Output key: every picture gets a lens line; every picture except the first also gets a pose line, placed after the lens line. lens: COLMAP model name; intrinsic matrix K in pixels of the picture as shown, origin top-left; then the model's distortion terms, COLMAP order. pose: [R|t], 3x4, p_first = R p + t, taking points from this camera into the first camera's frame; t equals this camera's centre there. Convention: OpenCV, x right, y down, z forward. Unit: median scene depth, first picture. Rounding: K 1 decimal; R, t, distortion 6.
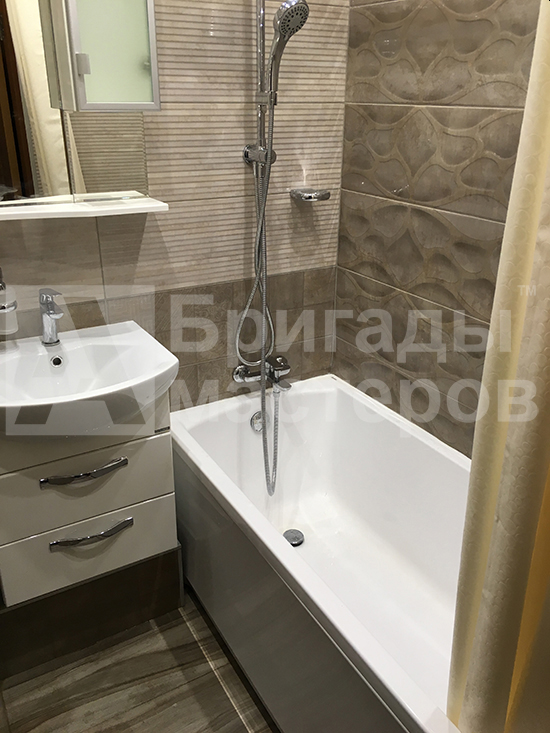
lens RADIAL K [[626.0, 0, 277.4], [0, 626.0, 367.9], [0, 0, 1]] dist [0.087783, -0.126157]
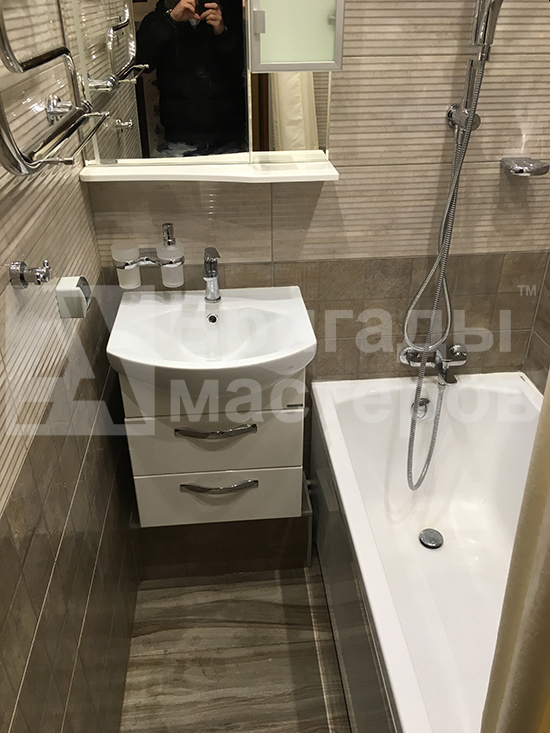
lens RADIAL K [[626.0, 0, 276.8], [0, 626.0, 367.4], [0, 0, 1]] dist [0.087783, -0.126157]
pose [[0.903293, 0.207791, -0.375345, 0.133551], [-0.160439, 0.975012, 0.153660, -0.096424], [0.397895, -0.078580, 0.914059, 0.083452]]
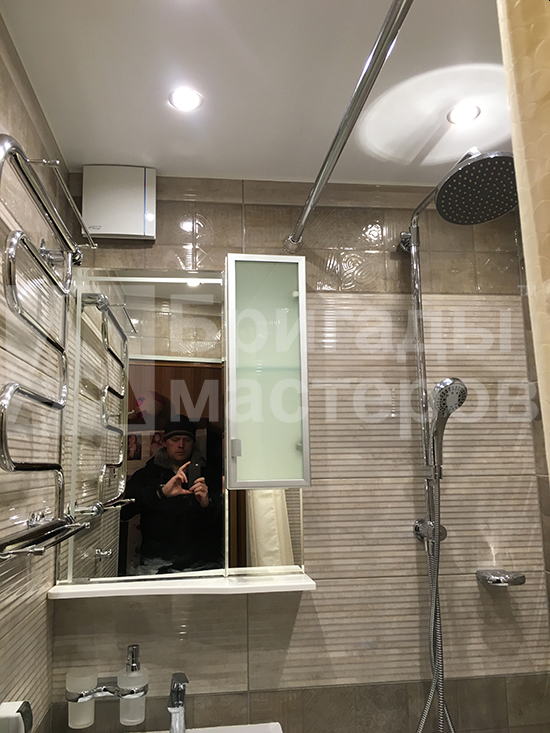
lens RADIAL K [[626.0, 0, 277.8], [0, 626.0, 366.4], [0, 0, 1]] dist [0.087783, -0.126157]
pose [[0.917178, -0.087661, -0.388716, 0.139934], [-0.134569, 0.850053, -0.509216, -0.047131], [0.375068, 0.519351, 0.767853, 0.103202]]
